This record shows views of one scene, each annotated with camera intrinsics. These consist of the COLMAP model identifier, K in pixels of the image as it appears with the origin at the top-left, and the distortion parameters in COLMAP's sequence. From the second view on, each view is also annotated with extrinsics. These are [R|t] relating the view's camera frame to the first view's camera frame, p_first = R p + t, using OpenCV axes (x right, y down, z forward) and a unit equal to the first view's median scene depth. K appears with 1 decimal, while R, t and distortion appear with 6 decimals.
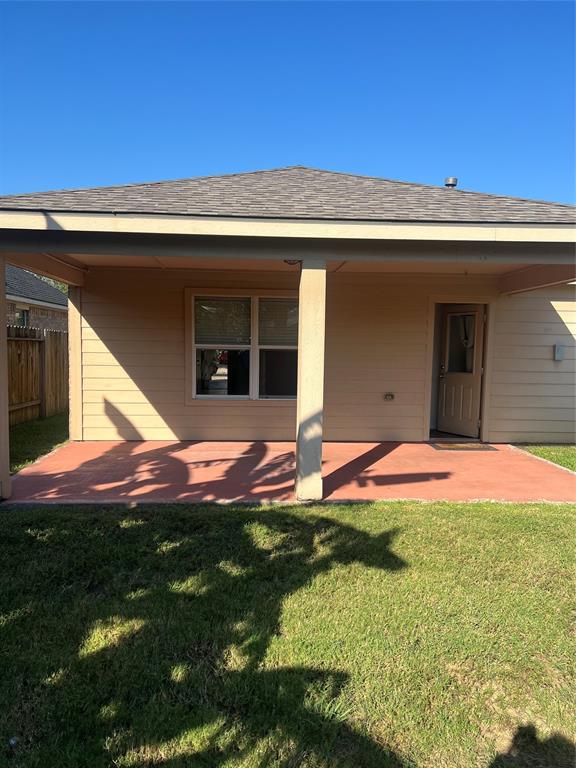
lens RADIAL K [[573.7, 0, 278.8], [0, 573.7, 387.4], [0, 0, 1]] dist [0.078210, -0.086848]
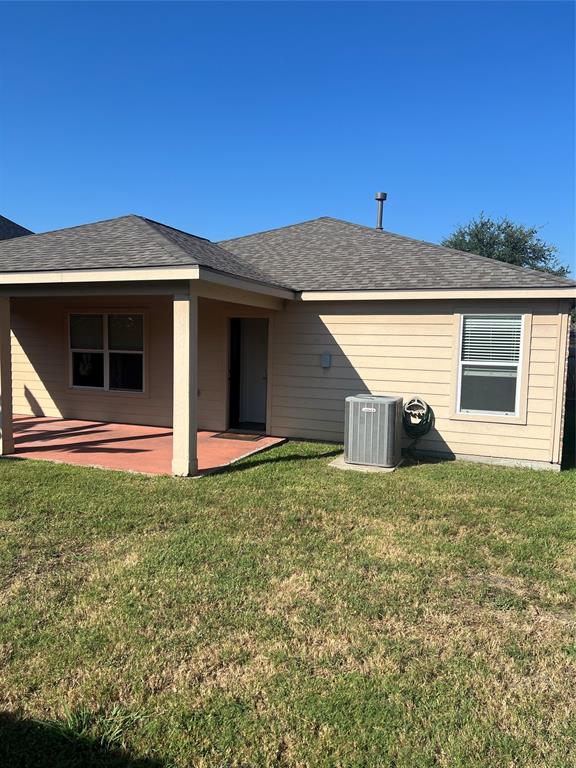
lens RADIAL K [[573.7, 0, 278.8], [0, 573.7, 387.4], [0, 0, 1]] dist [0.078210, -0.086848]
pose [[0.905796, 0.039748, -0.421846, 0.887683], [-0.037768, 0.999201, 0.013053, -0.019121], [0.422028, 0.004109, 0.906573, -0.049421]]
